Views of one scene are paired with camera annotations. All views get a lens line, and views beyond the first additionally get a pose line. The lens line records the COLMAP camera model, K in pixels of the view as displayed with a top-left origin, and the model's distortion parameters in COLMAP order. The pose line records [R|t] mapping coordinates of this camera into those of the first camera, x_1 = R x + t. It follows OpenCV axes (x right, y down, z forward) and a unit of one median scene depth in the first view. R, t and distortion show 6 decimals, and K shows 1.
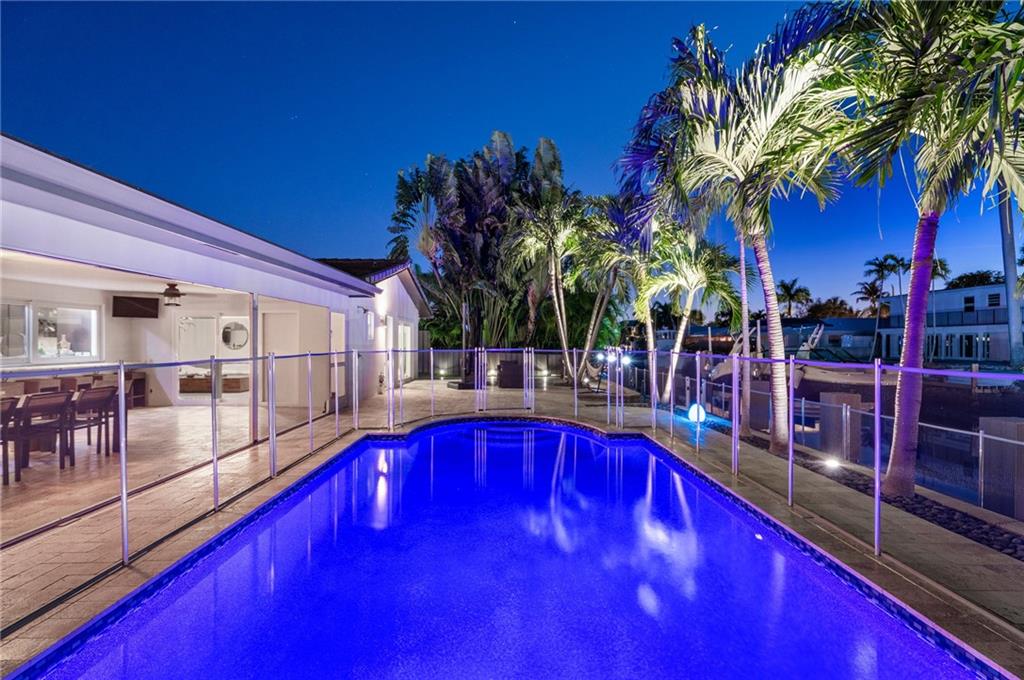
lens RADIAL K [[472.3, 0, 508.3], [0, 472.3, 343.5], [0, 0, 1]] dist [-0.002962, 0.000469]
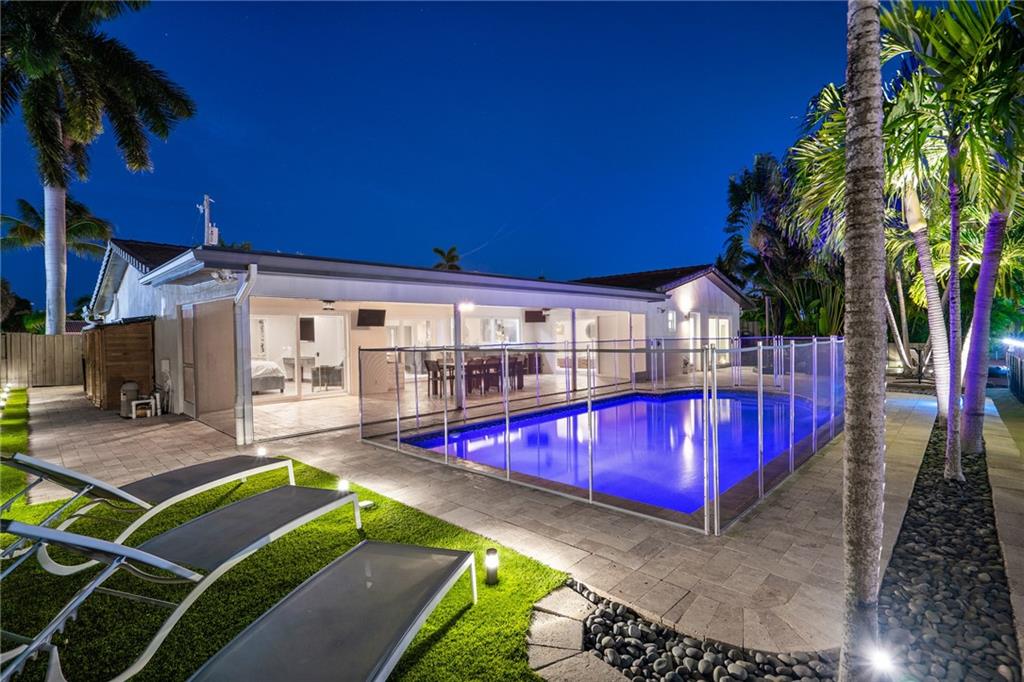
lens RADIAL K [[466.6, 0, 509.8], [0, 466.6, 356.6], [0, 0, 1]] dist [-0.001114, 0.000719]
pose [[0.709058, 0.014204, -0.705007, 0.215324], [0.017818, 0.999117, 0.038049, 0.002897], [0.704925, -0.039541, 0.708179, -0.176926]]
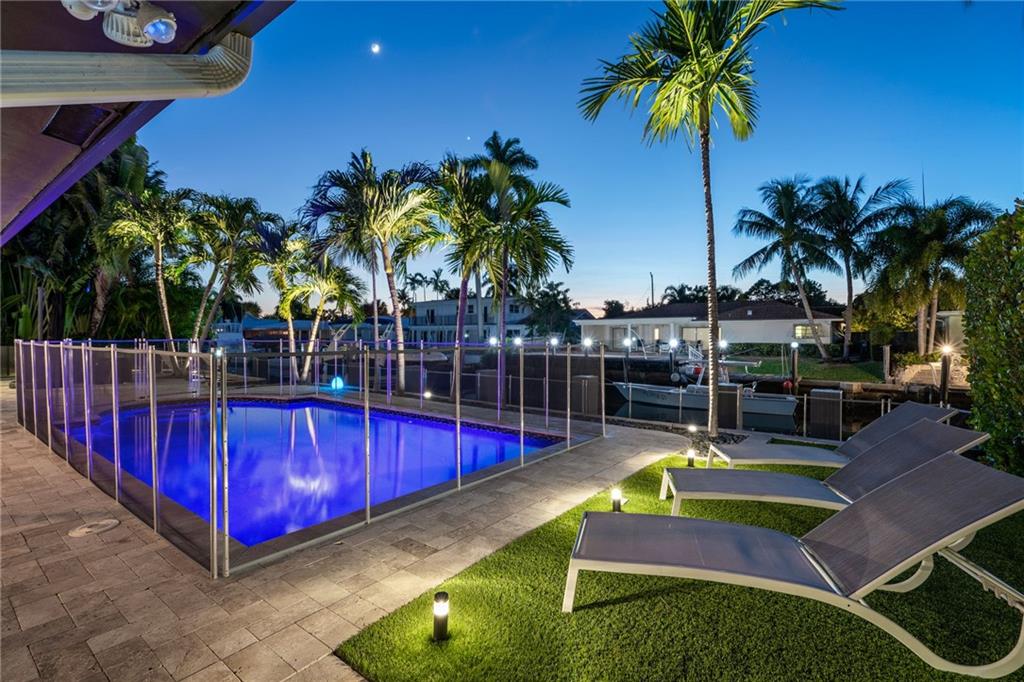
lens RADIAL K [[472.3, 0, 508.3], [0, 472.3, 344.5], [0, 0, 1]] dist [-0.002962, 0.000469]
pose [[0.630630, -0.011901, 0.775992, -0.207006], [-0.000091, 0.999881, 0.015408, 0.003756], [-0.776083, -0.009787, 0.630554, -0.168798]]
